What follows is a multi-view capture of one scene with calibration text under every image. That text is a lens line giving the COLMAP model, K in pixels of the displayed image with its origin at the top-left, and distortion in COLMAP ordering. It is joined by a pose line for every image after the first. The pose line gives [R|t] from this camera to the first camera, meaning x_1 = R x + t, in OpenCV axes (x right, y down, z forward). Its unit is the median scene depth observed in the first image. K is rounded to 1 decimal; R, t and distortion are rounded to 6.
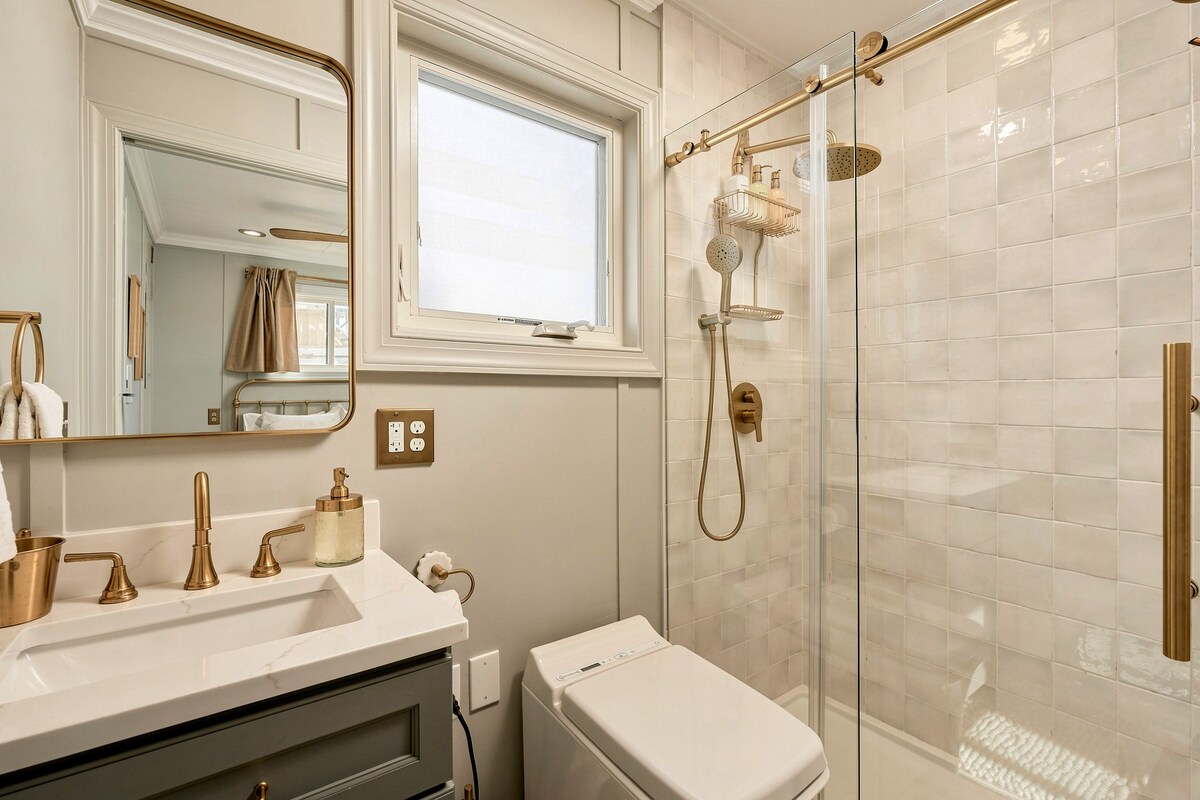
lens RADIAL K [[548.4, 0, 601.1], [0, 548.4, 396.5], [0, 0, 1]] dist [0.012282, -0.000858]
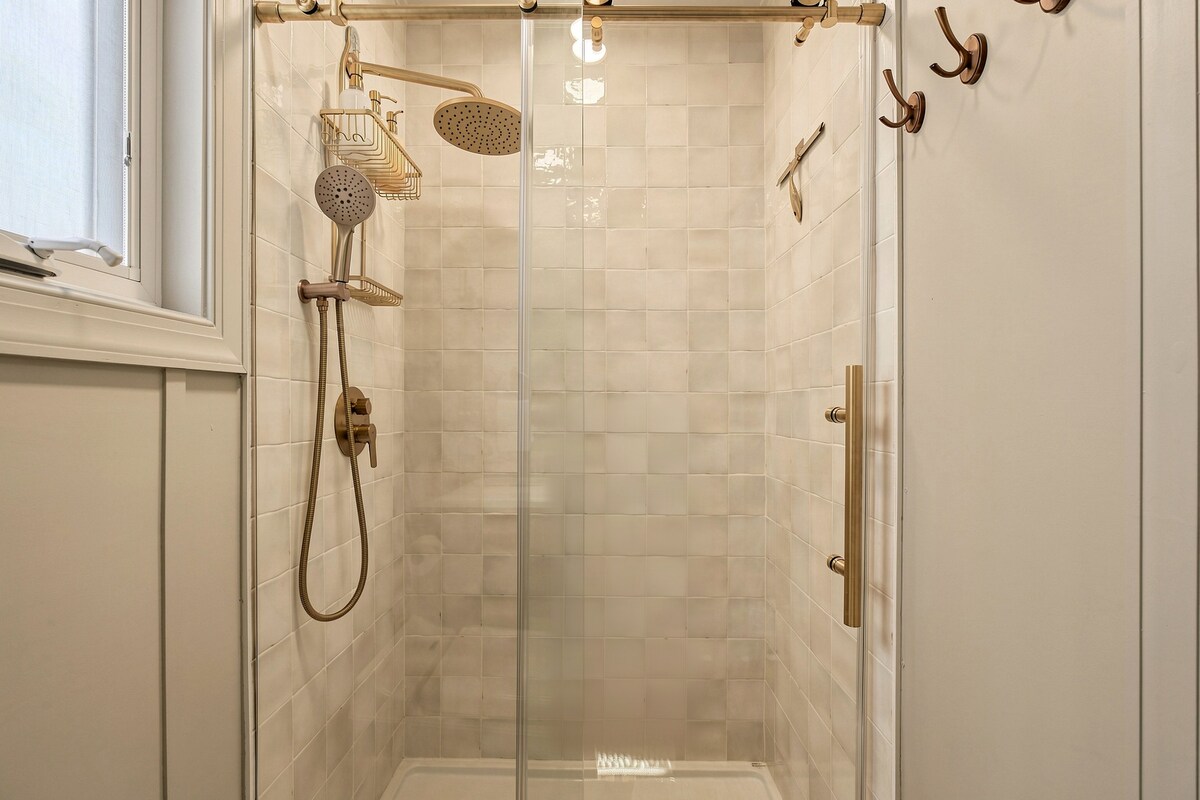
lens RADIAL K [[538.2, 0, 599.2], [0, 538.2, 404.4], [0, 0, 1]] dist [0.002025, 0.000082]
pose [[0.608163, 0.003146, 0.793806, -0.129409], [-0.005040, 0.999987, -0.000102, -0.003969], [-0.793796, -0.003938, 0.608171, 0.398836]]
